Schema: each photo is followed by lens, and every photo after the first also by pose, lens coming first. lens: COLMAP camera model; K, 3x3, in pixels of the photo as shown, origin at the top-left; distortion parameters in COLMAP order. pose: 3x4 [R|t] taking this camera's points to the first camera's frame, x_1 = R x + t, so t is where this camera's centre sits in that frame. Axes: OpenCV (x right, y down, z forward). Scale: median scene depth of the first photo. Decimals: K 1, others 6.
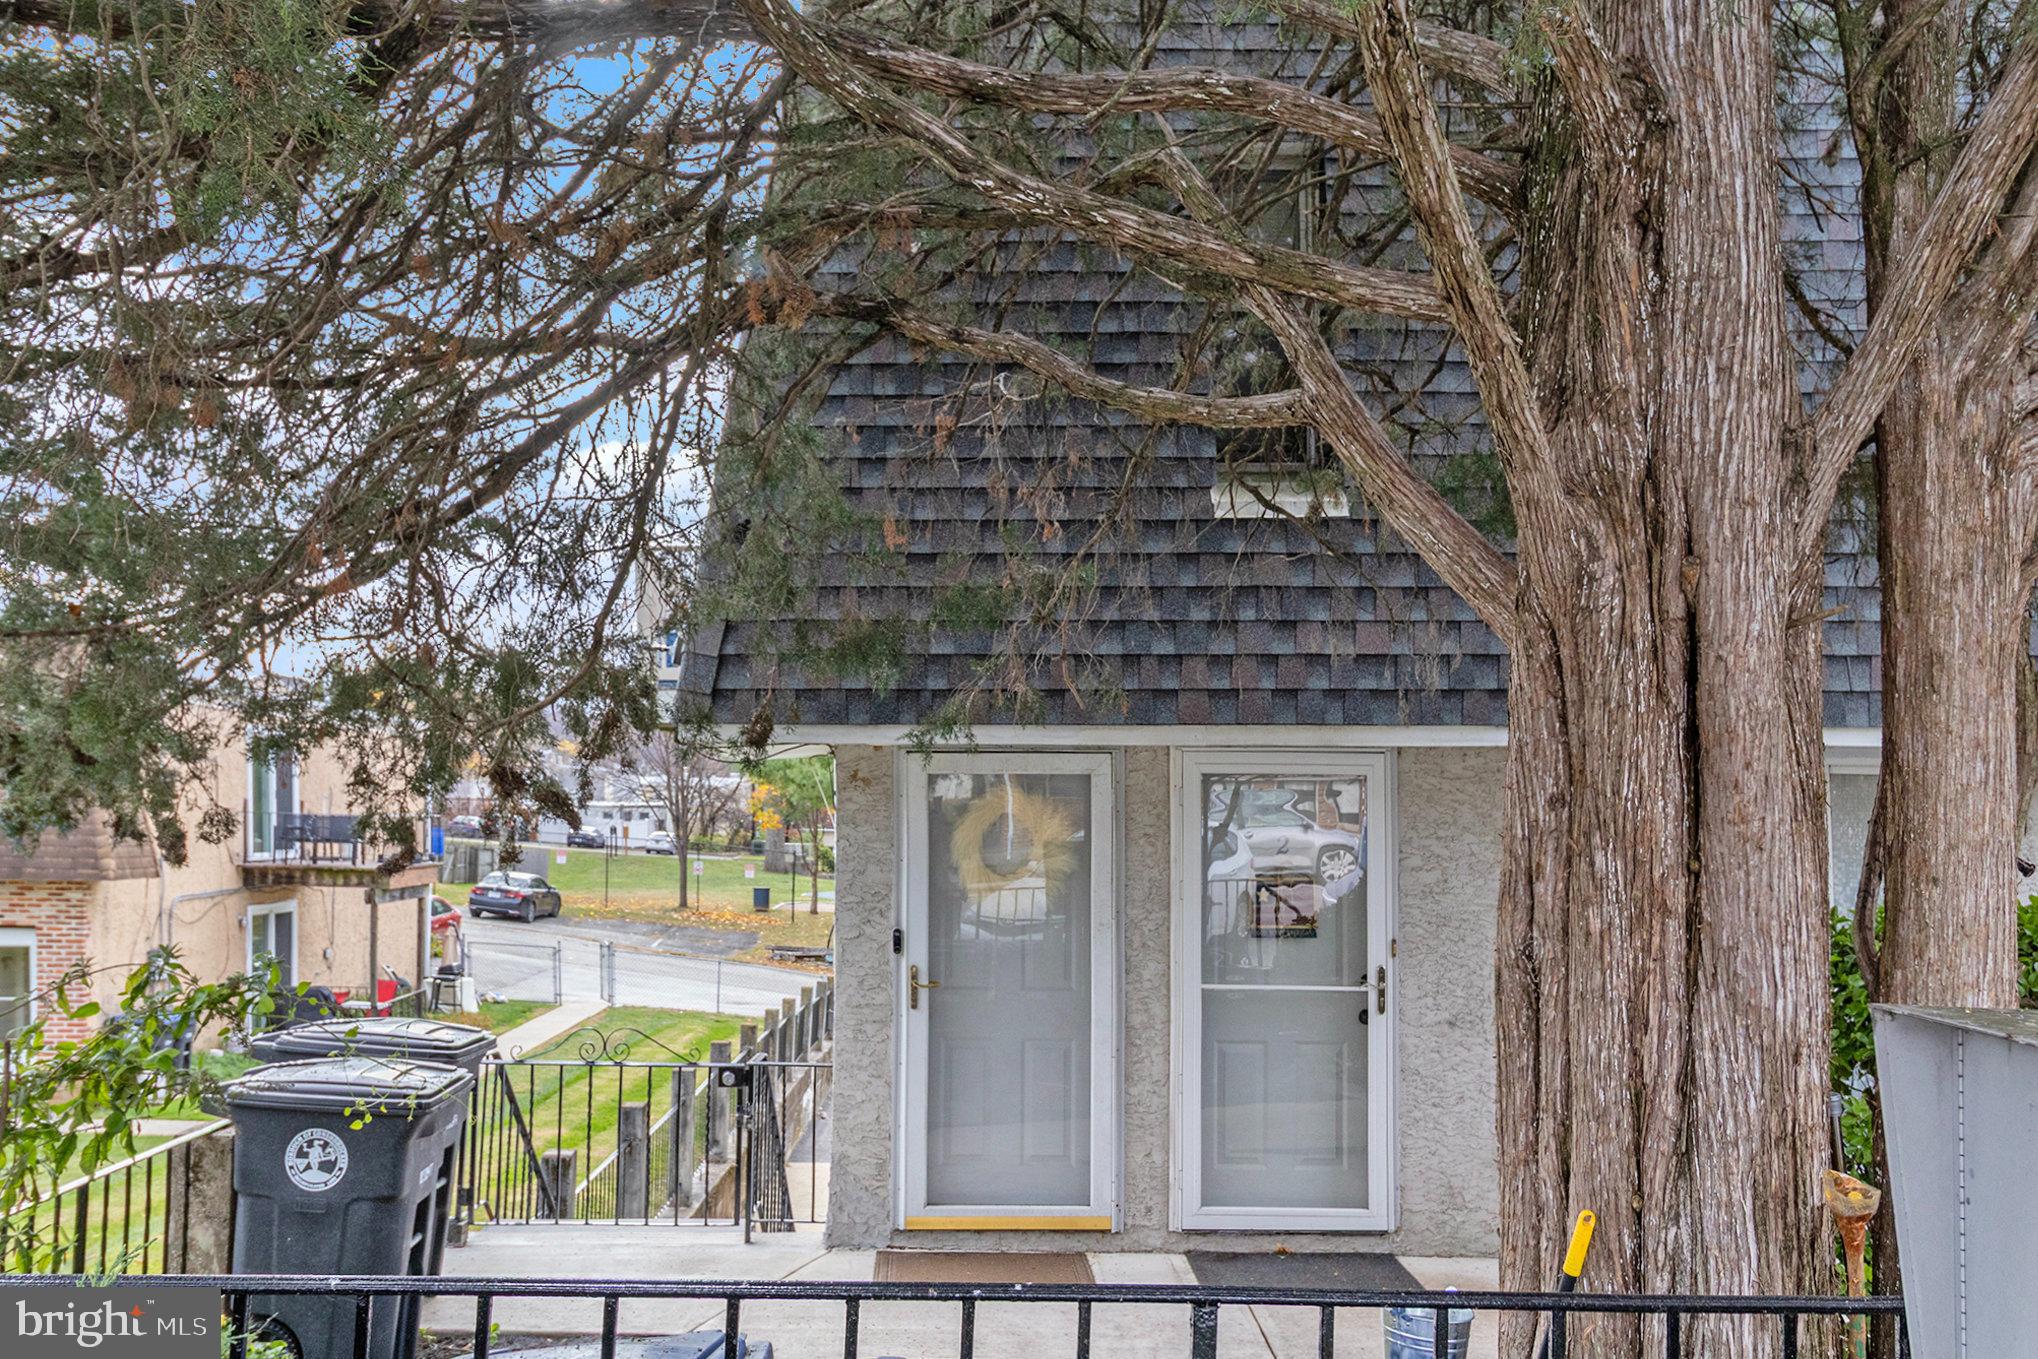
lens RADIAL K [[1755.7, 0, 1019.0], [0, 1755.7, 679.5], [0, 0, 1]] dist [-0.066353, -0.000568]
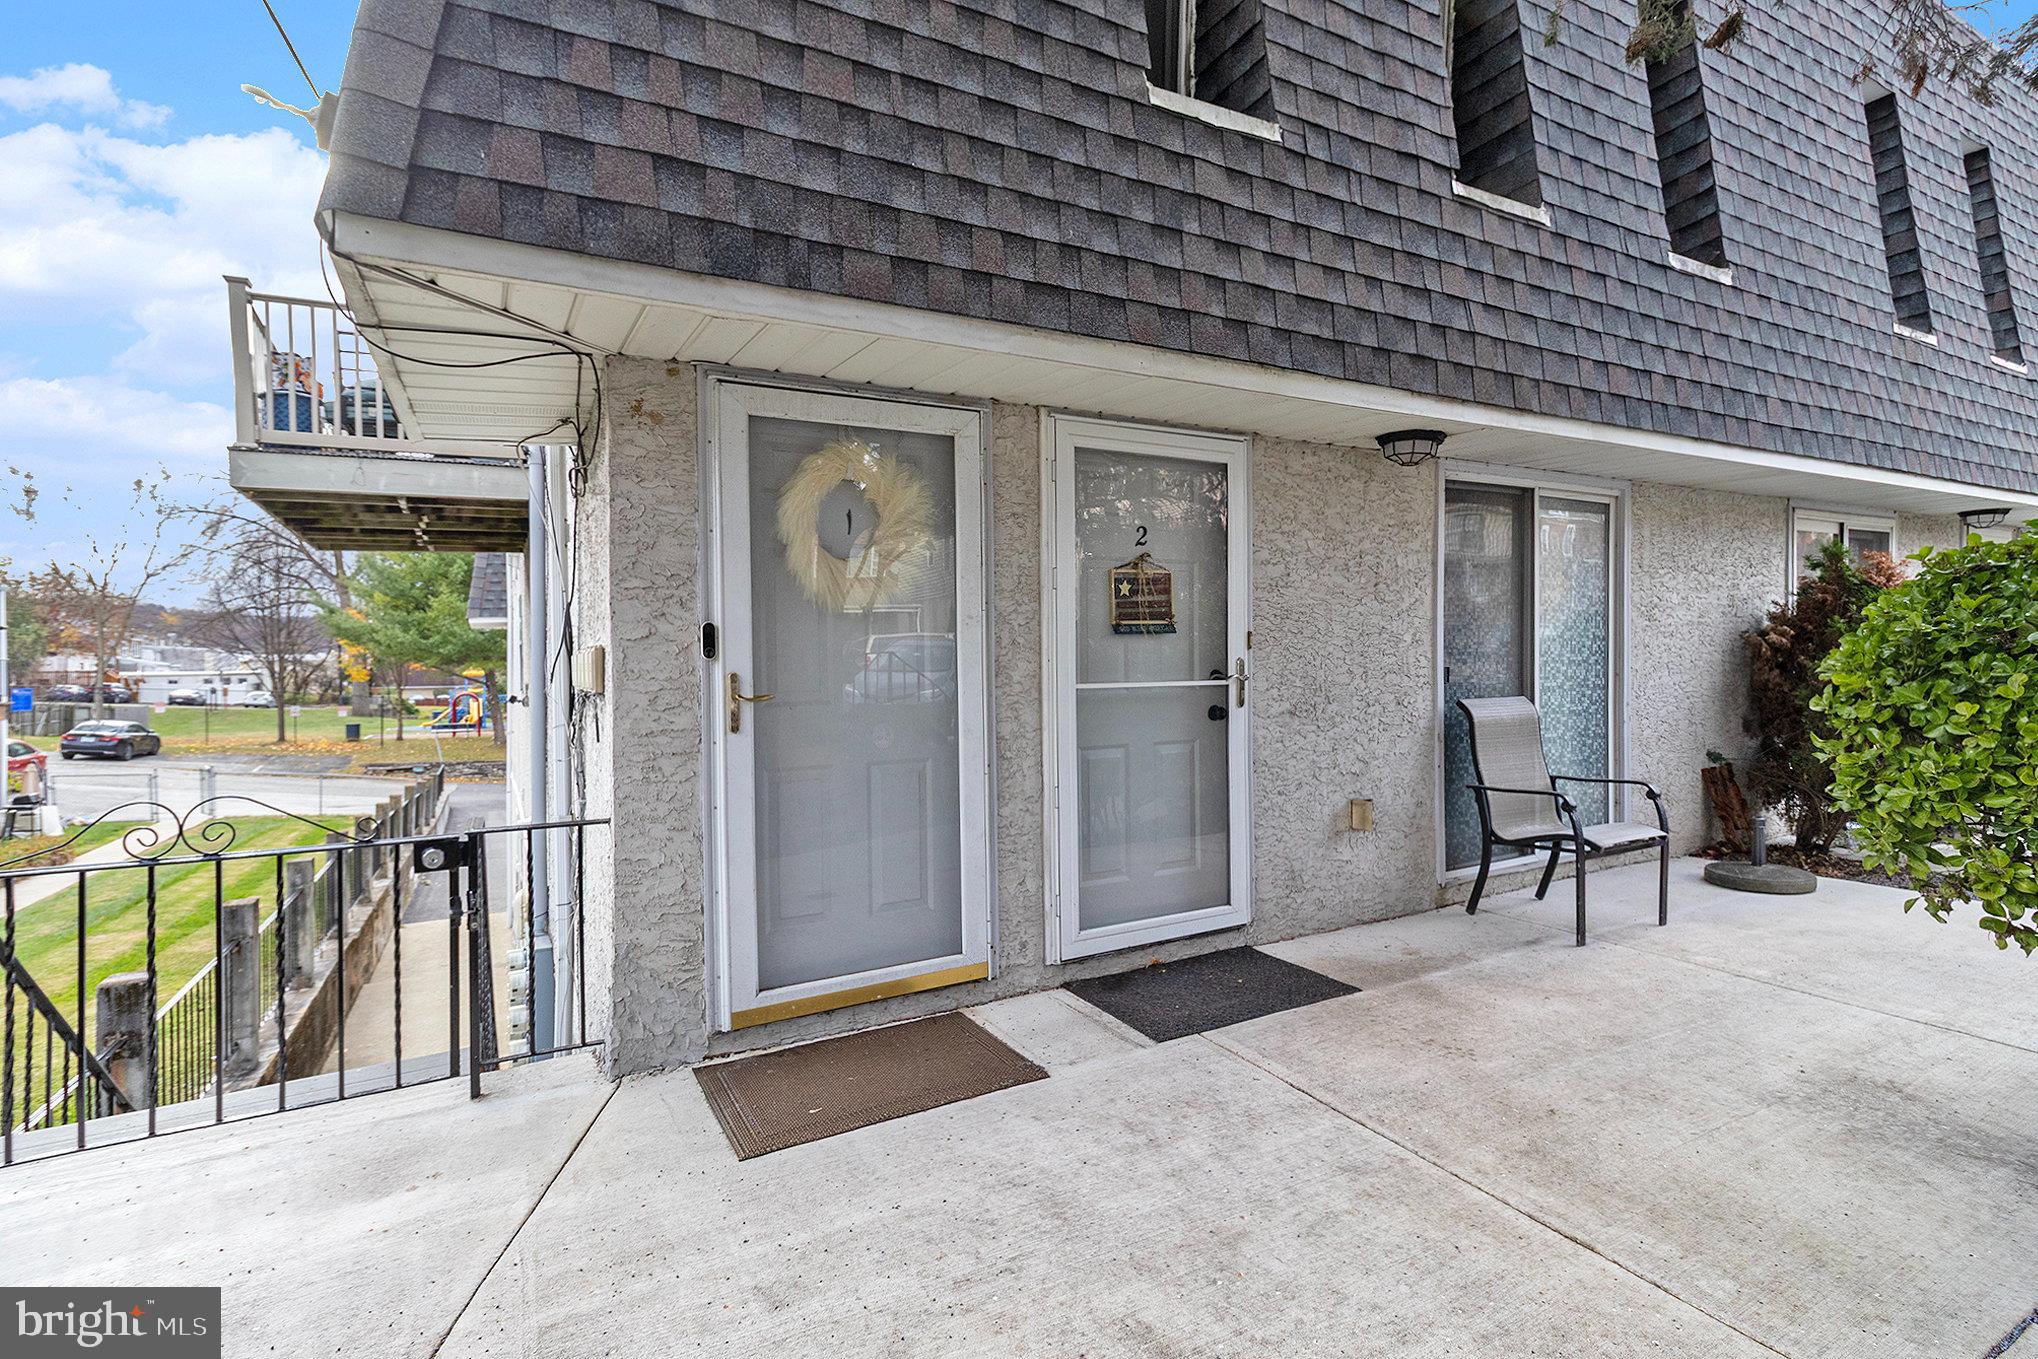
lens RADIAL K [[854.3, 0, 1019.0], [0, 854.3, 679.5], [0, 0, 1]] dist [-0.027377, 0.000354]
pose [[0.857122, -0.023045, 0.514598, -0.142059], [-0.010201, 0.998043, 0.061686, 0.143630], [-0.515012, -0.058122, 0.855210, 0.637660]]
